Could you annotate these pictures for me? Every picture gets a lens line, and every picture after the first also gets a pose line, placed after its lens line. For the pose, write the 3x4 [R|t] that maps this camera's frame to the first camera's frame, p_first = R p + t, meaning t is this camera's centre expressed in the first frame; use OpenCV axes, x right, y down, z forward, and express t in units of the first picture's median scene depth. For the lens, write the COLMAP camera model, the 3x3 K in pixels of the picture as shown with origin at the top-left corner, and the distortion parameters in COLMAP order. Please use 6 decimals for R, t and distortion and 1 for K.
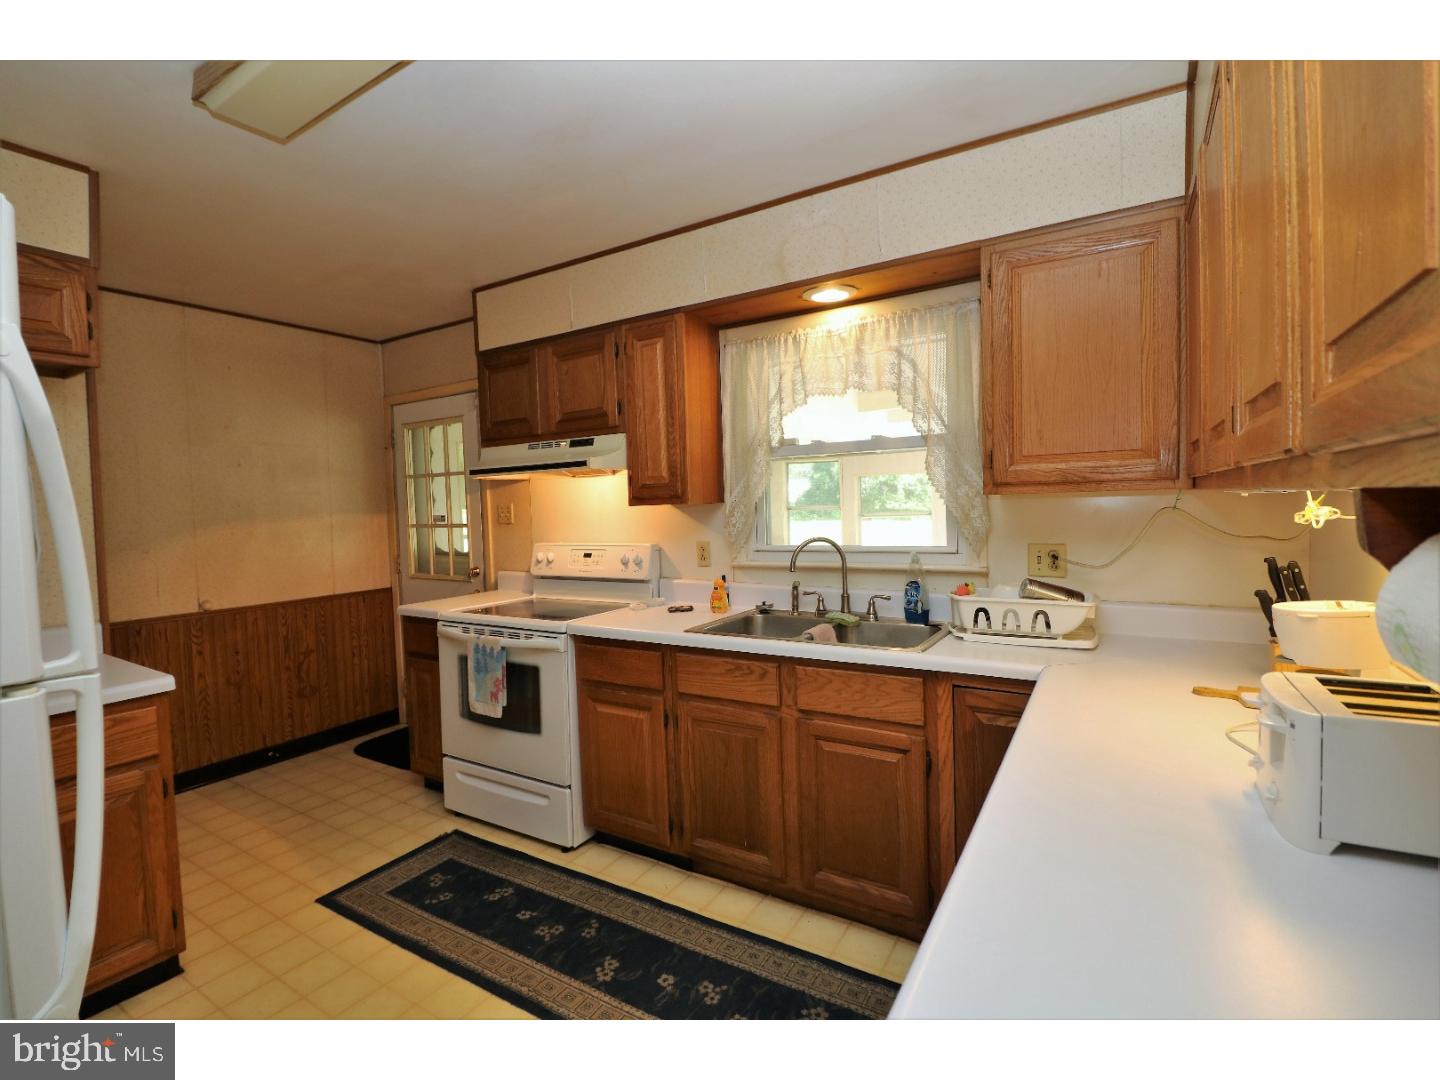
lens RADIAL K [[660.0, 0, 709.2], [0, 660.0, 537.6], [0, 0, 1]] dist [-0.003219, -0.001383]
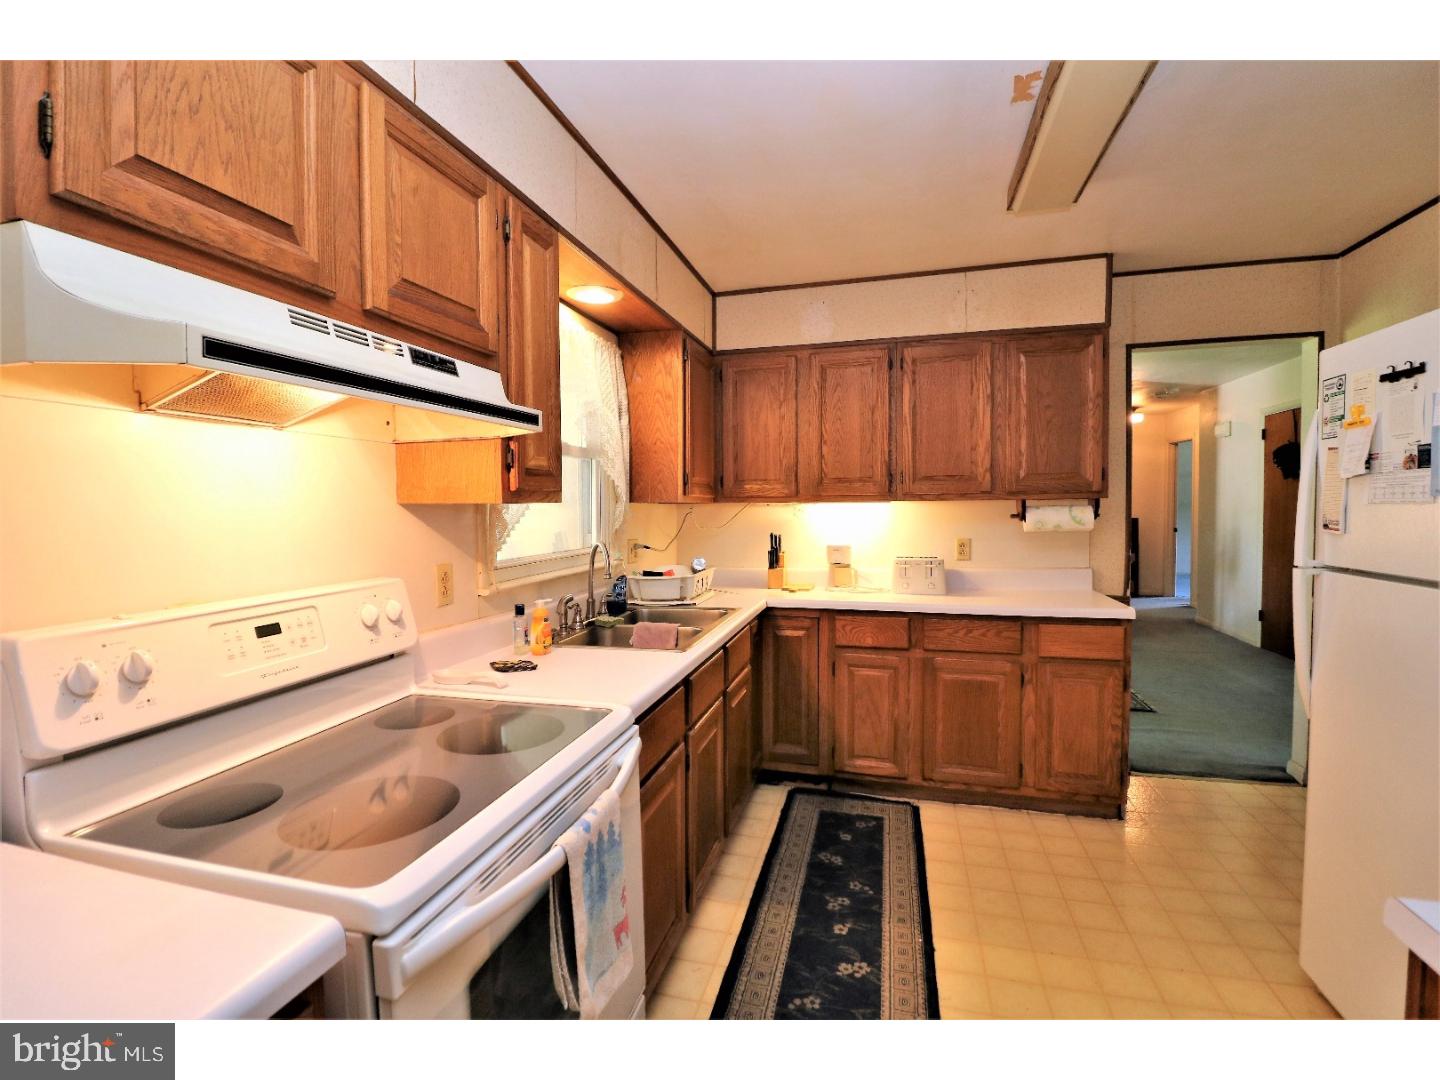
lens RADIAL K [[660.0, 0, 706.6], [0, 660.0, 531.2], [0, 0, 1]] dist [-0.003219, -0.001383]
pose [[-0.282285, -0.016783, 0.959184, -0.748217], [0.044718, 0.998530, 0.030632, -0.037244], [-0.958288, 0.051540, -0.281119, 1.049065]]
